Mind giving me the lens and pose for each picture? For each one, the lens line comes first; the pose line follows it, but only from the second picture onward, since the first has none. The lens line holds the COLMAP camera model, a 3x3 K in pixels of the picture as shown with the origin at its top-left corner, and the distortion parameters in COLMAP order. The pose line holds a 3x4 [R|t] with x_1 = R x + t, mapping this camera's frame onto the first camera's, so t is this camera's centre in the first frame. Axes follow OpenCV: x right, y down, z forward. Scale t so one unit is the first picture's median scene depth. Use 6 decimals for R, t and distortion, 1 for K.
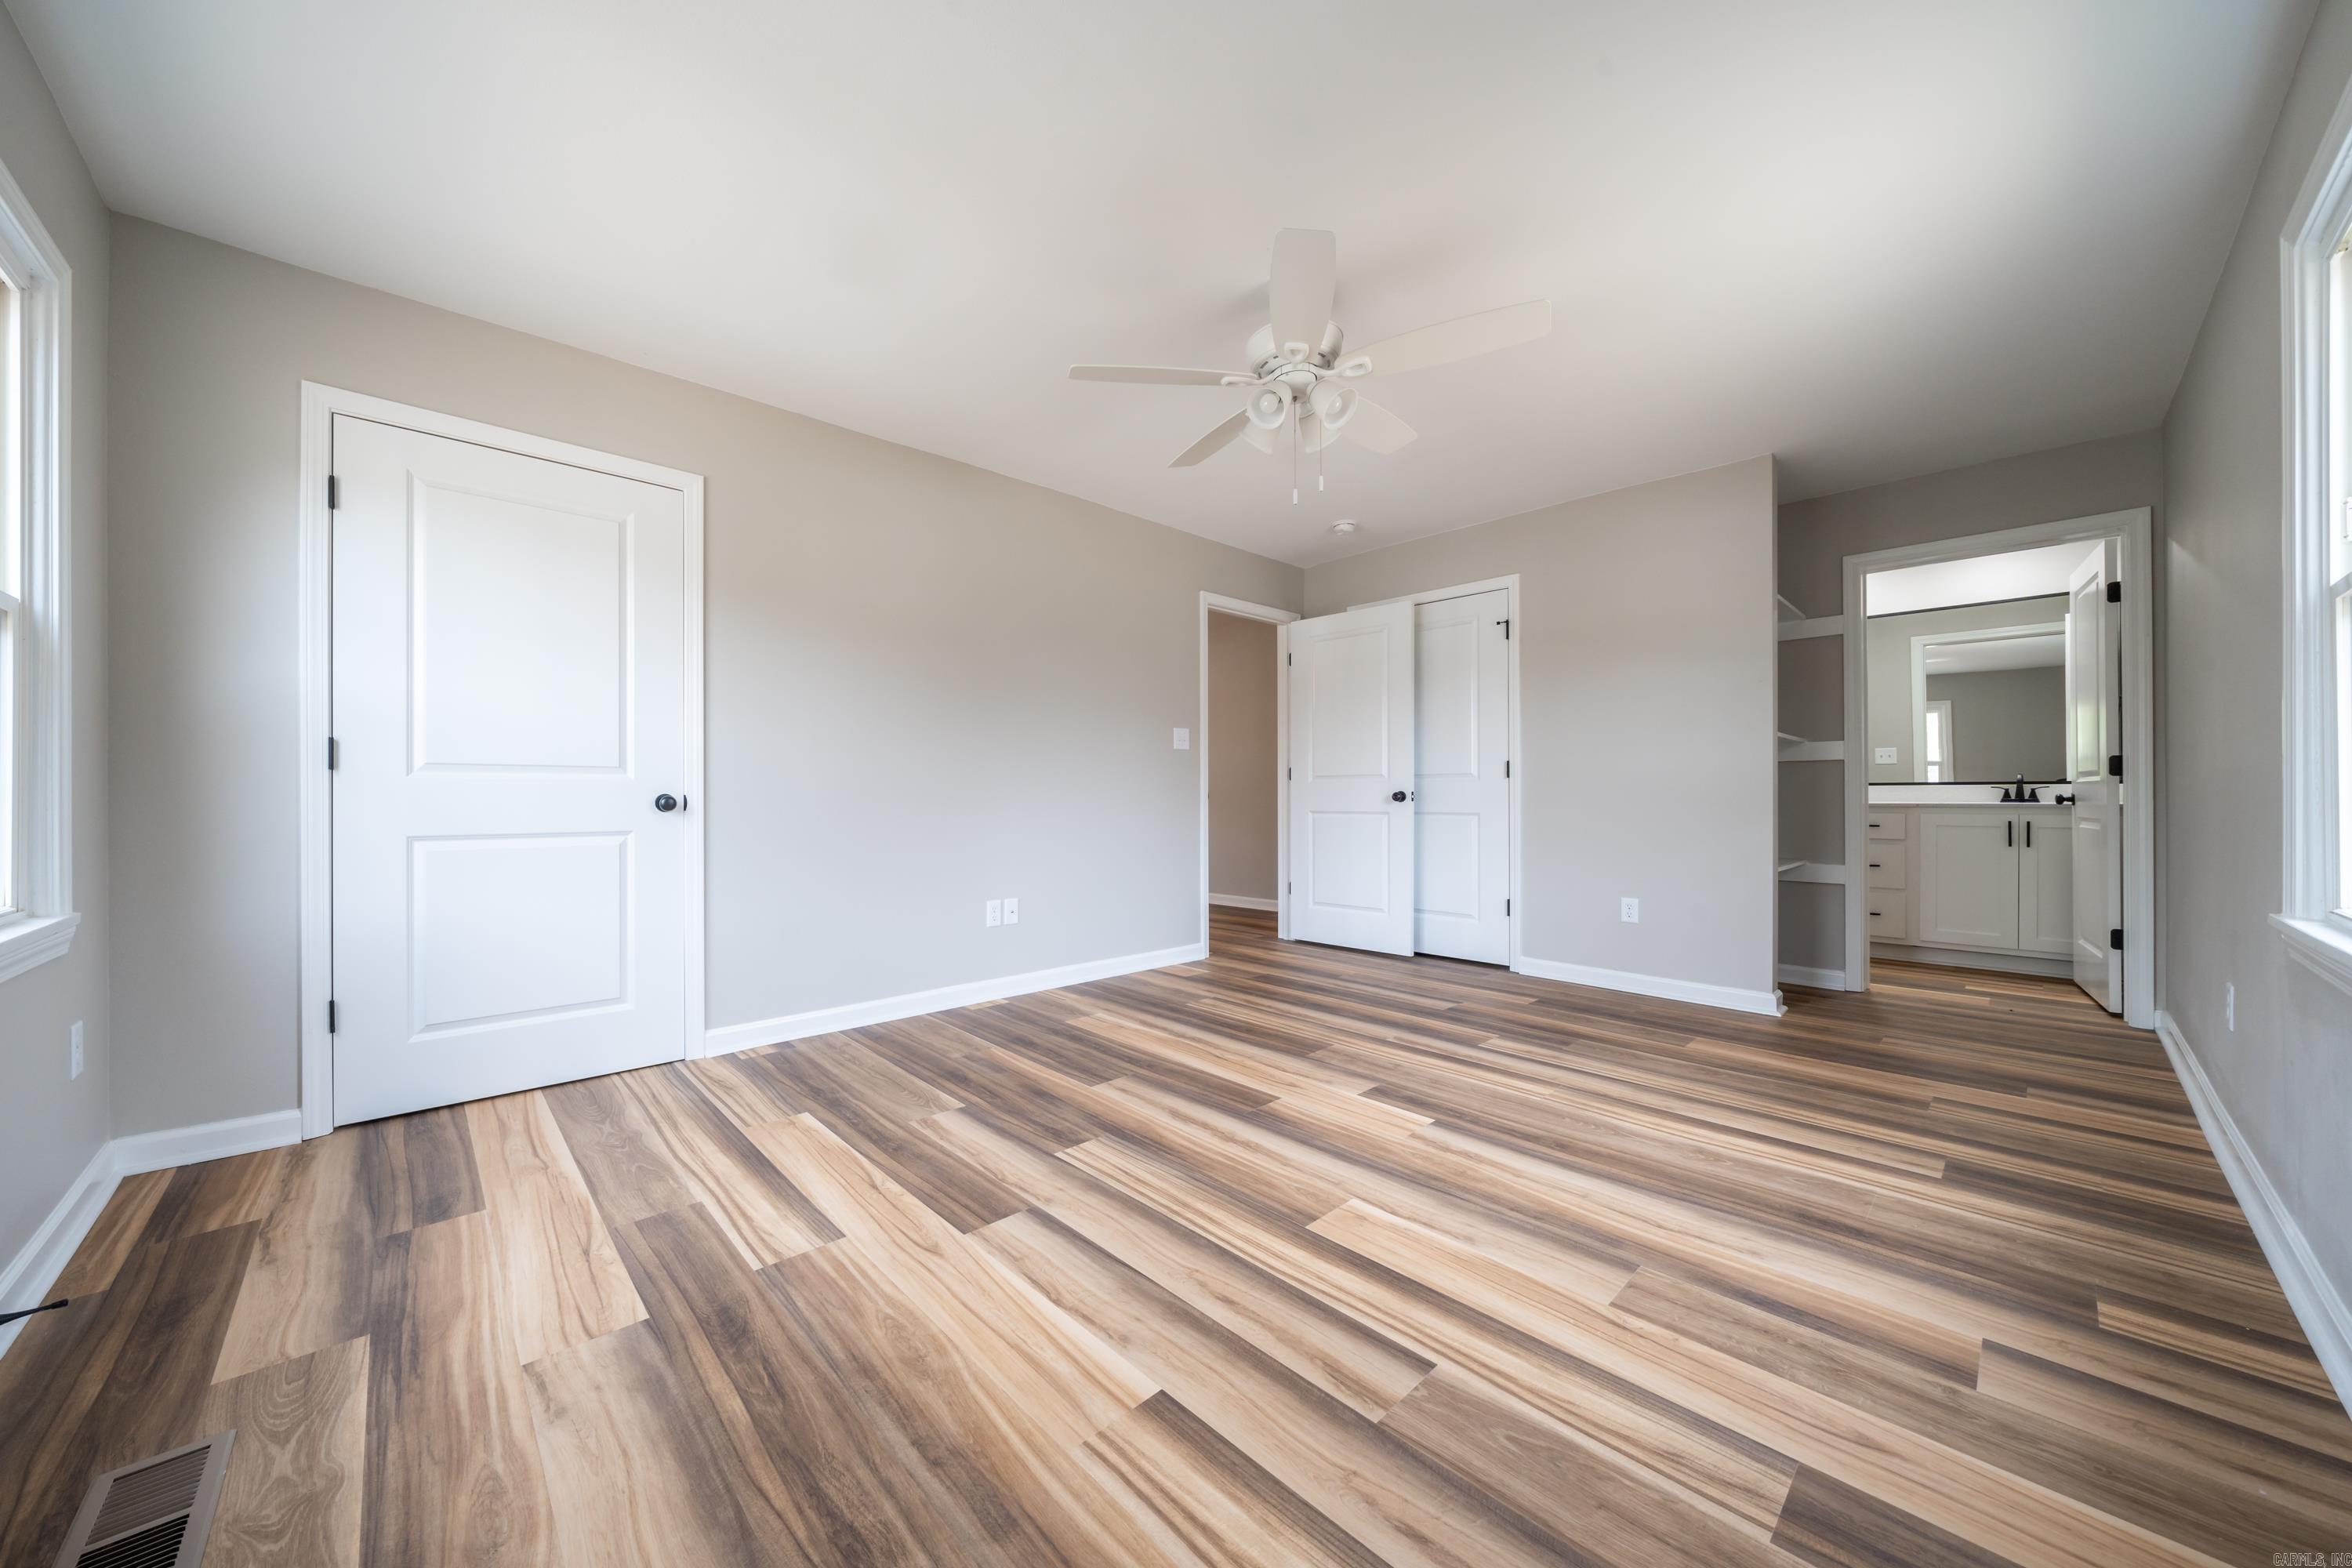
lens RADIAL K [[807.6, 0, 1104.3], [0, 807.6, 789.1], [0, 0, 1]] dist [-0.000951, -0.000133]
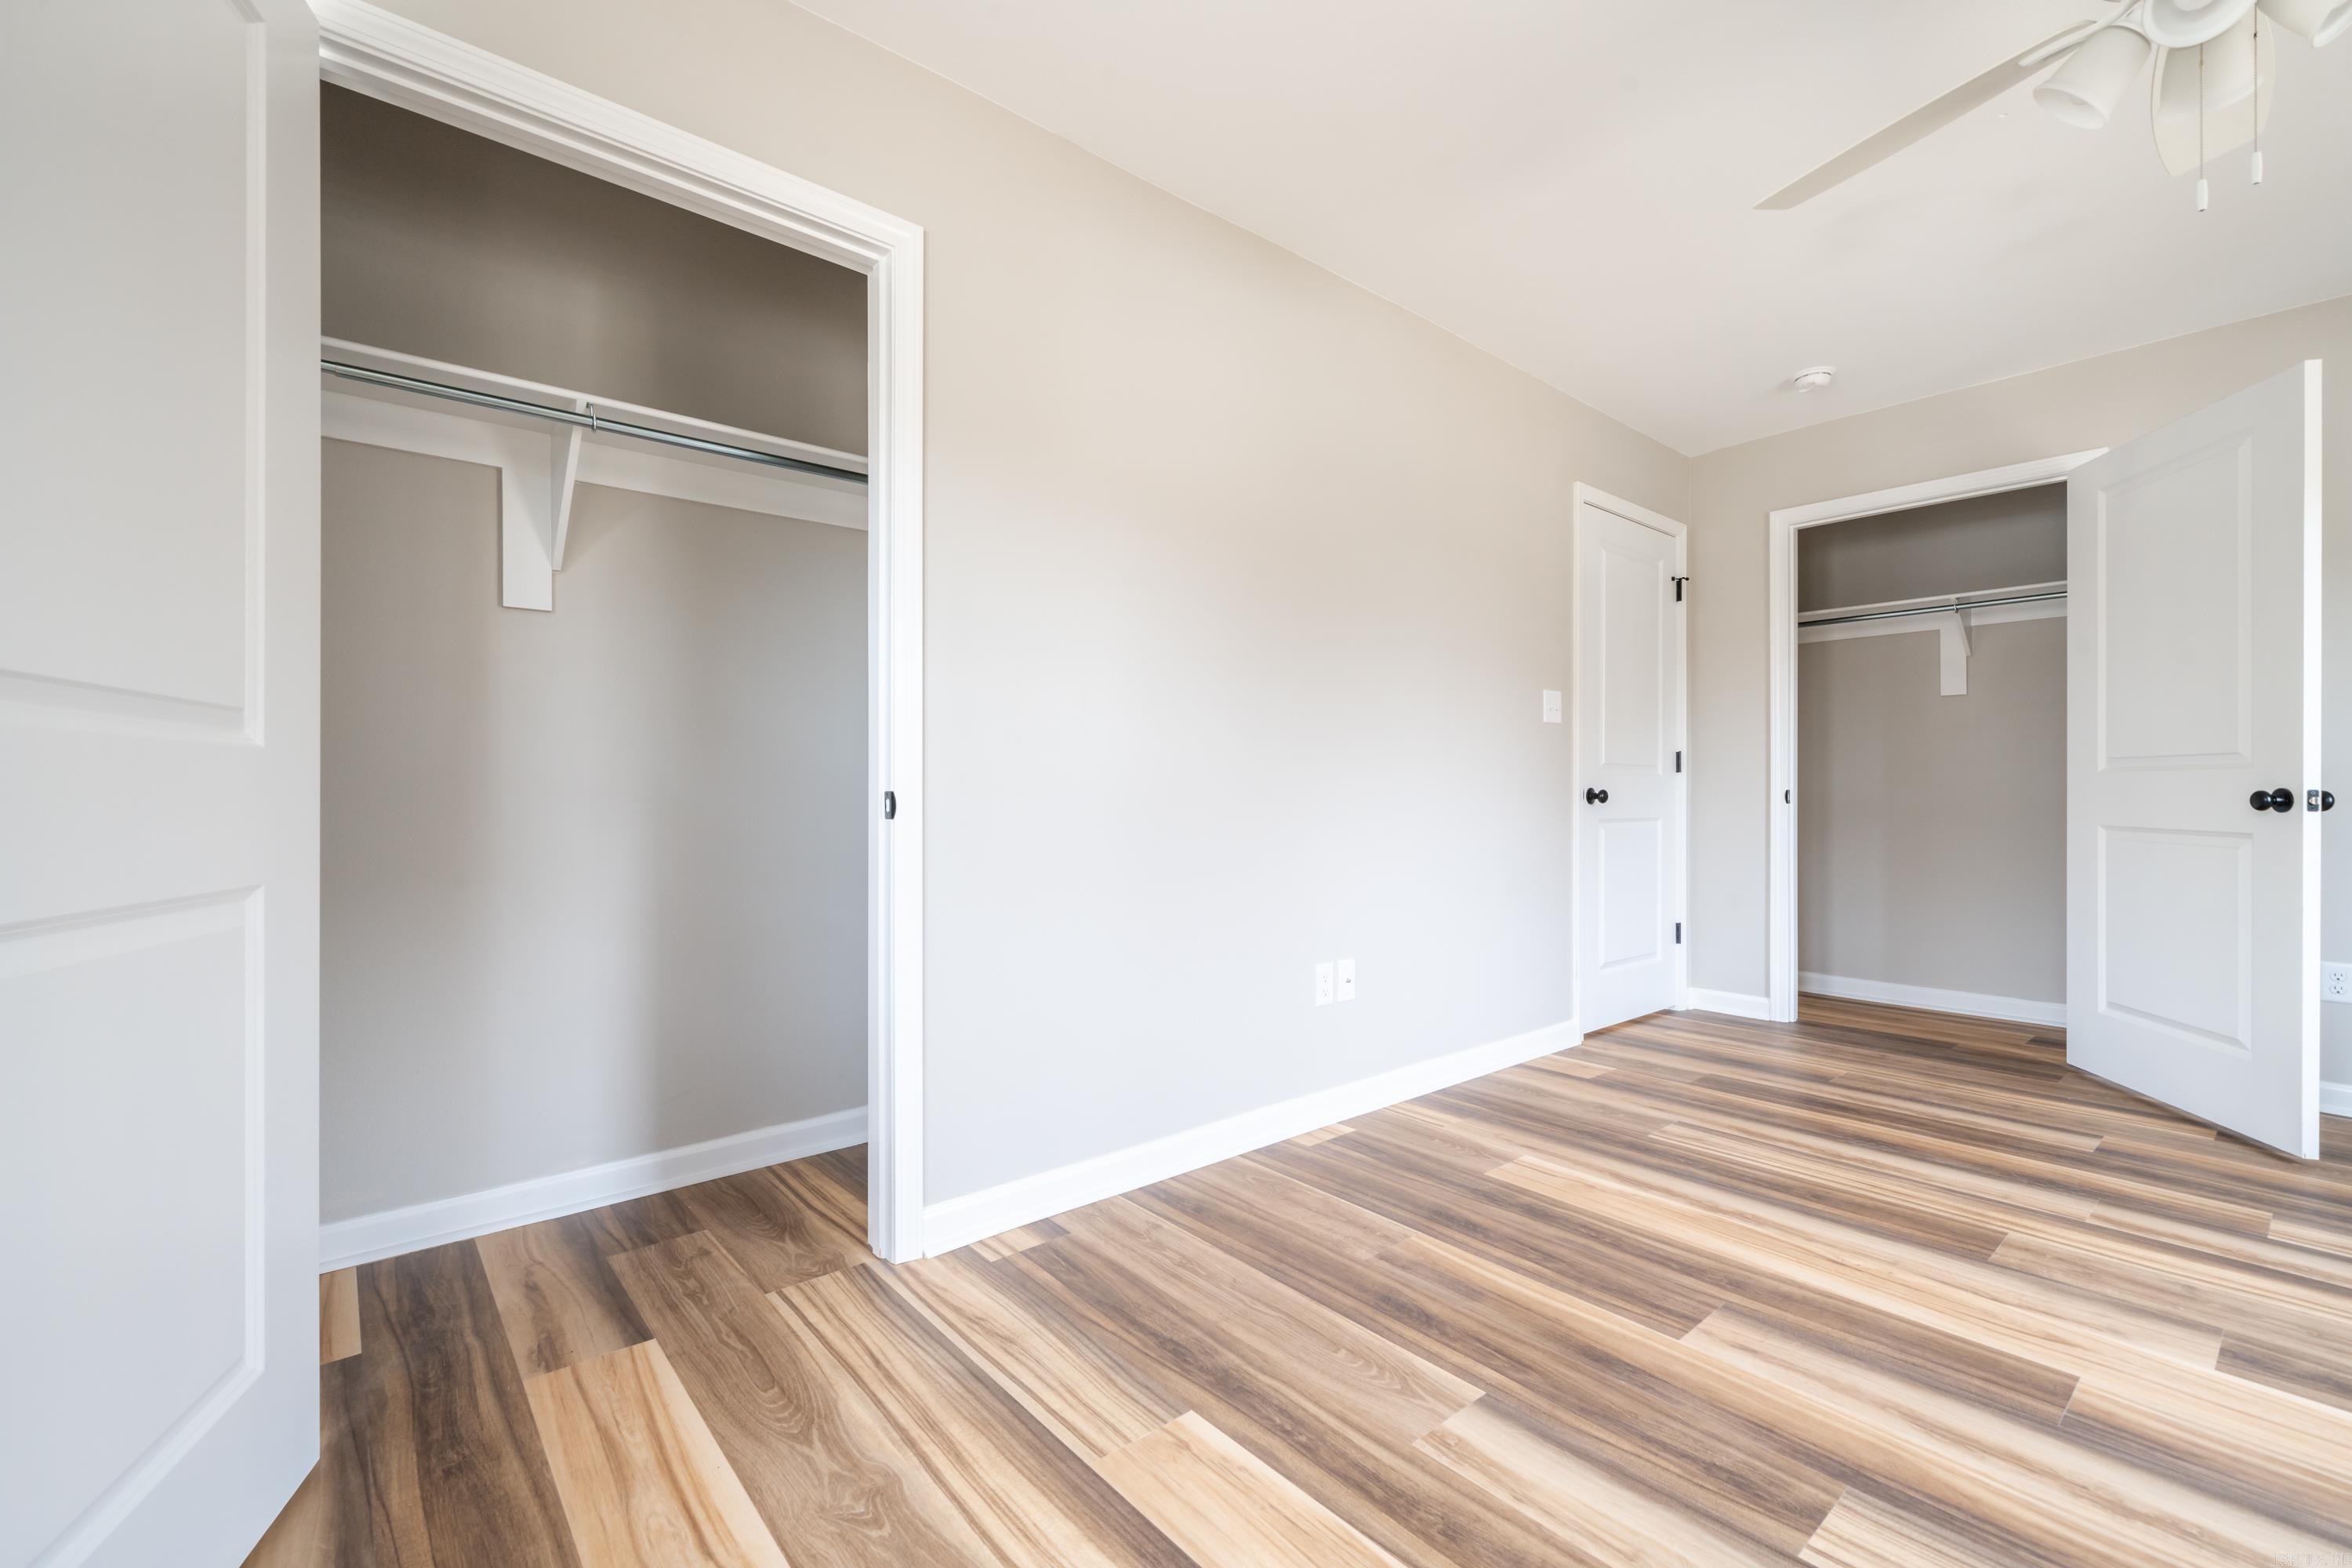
lens RADIAL K [[989.8, 0, 1176.0], [0, 989.8, 784.0], [0, 0, 1]] dist [0.000455, 0.000220]
pose [[0.999959, 0.004214, -0.008016, -0.333492], [-0.004212, 0.999991, 0.000312, 0.001722], [0.008018, -0.000278, 0.999968, 0.329939]]
